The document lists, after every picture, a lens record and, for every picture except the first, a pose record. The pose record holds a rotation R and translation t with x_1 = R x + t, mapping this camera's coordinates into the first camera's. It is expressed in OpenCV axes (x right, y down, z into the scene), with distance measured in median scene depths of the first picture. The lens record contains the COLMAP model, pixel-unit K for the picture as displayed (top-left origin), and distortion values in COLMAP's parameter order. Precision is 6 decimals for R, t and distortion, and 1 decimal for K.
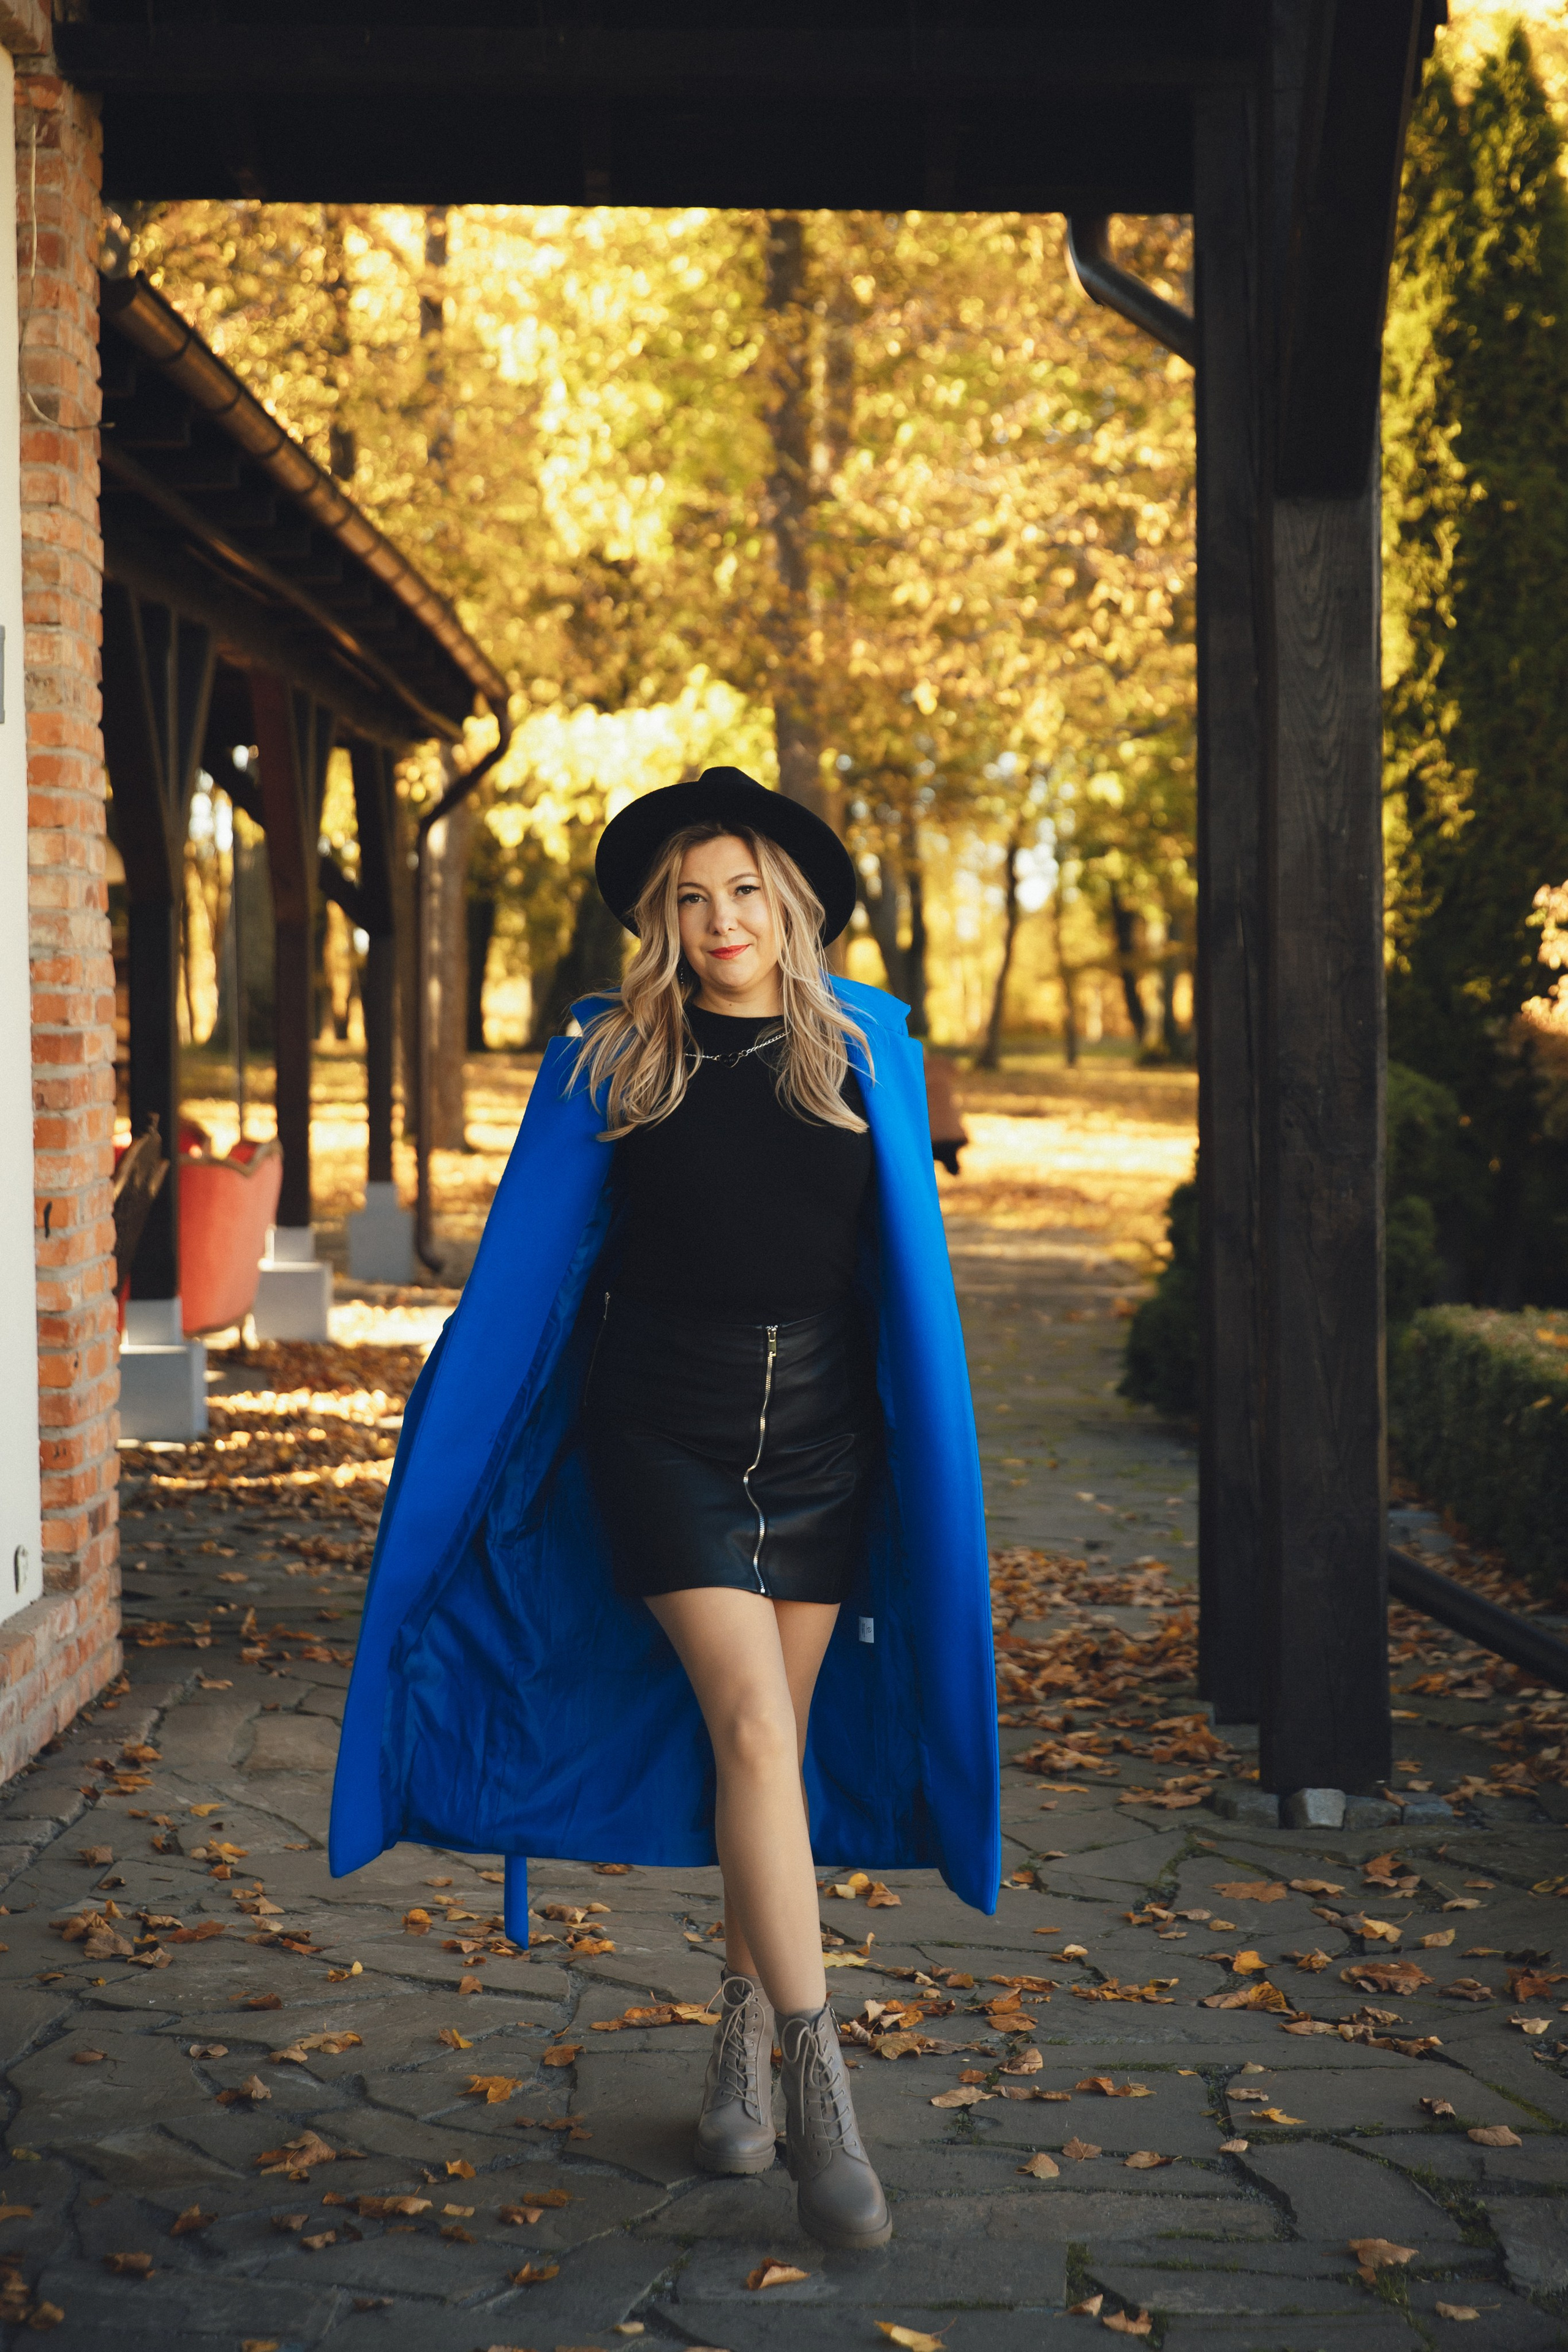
lens RADIAL K [[4328.4, 0, 784.0], [0, 4328.4, 1176.0], [0, 0, 1]] dist [0.008070, 0.001646]
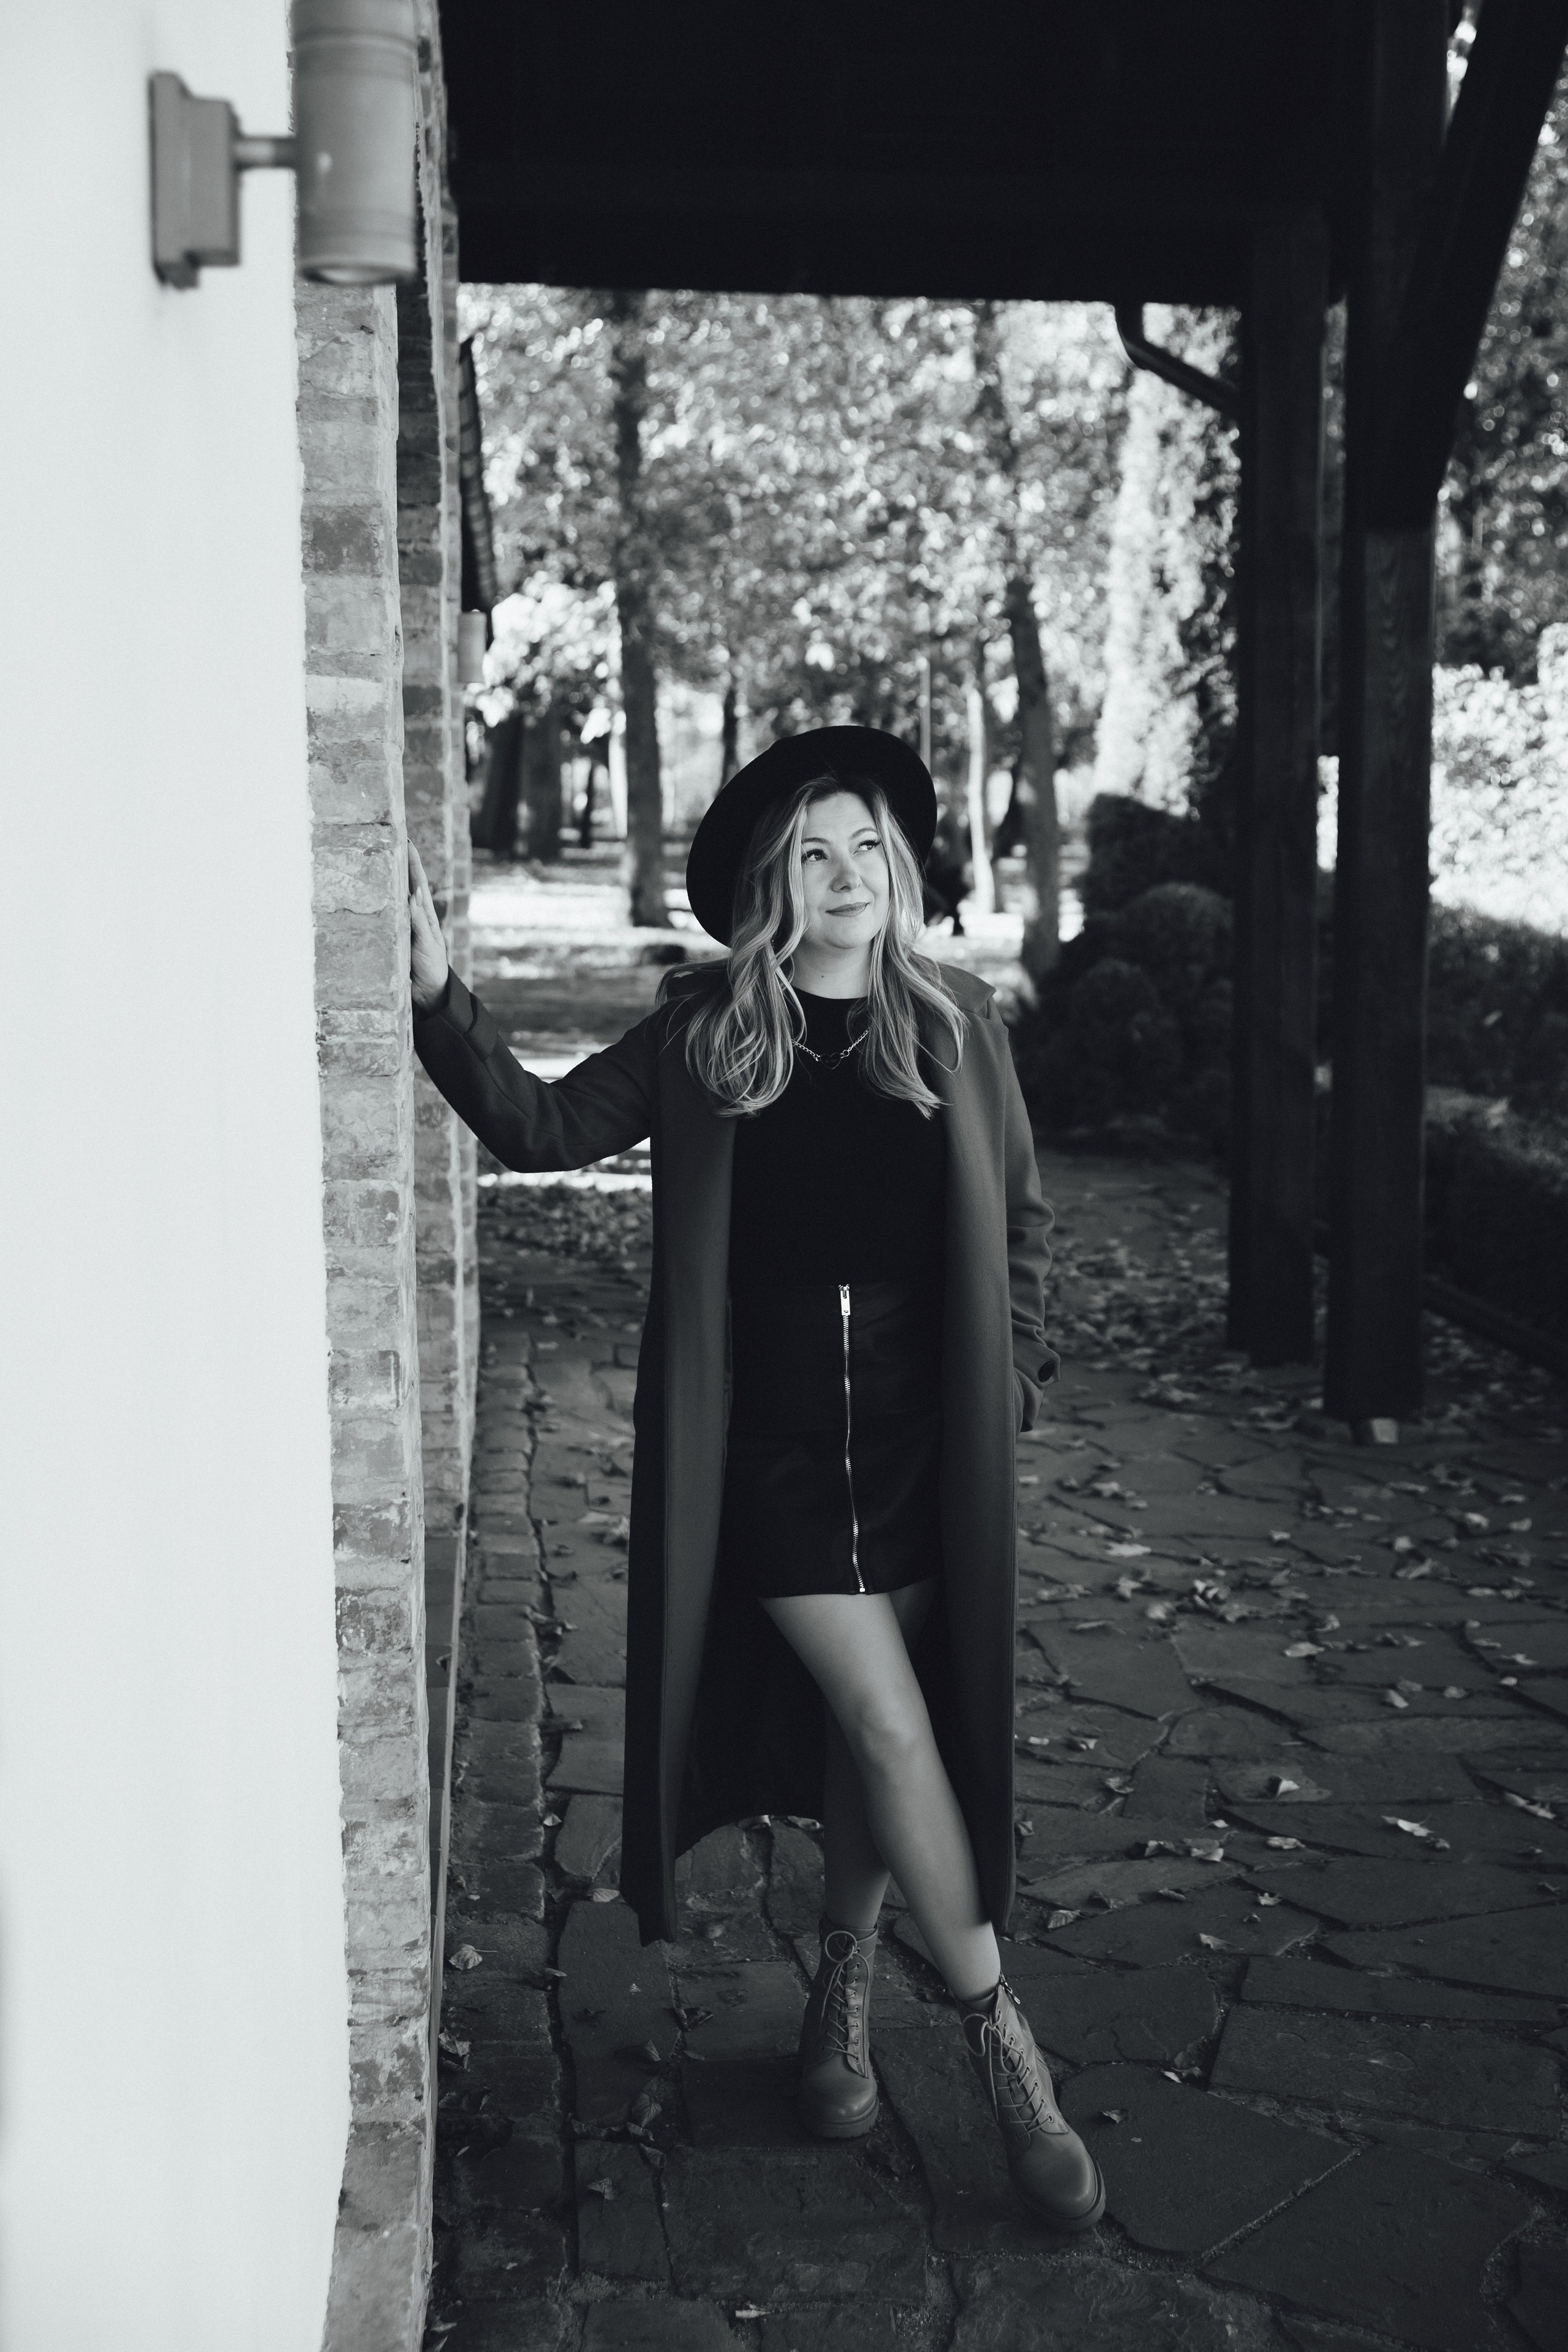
lens RADIAL K [[3060.2, 0, 784.0], [0, 3060.2, 1176.0], [0, 0, 1]] dist [0.027382, 0.005242]
pose [[0.995857, -0.007579, 0.090616, -0.144231], [0.000050, 0.996566, 0.082802, -0.022592], [-0.090933, -0.082454, 0.992438, -0.008101]]
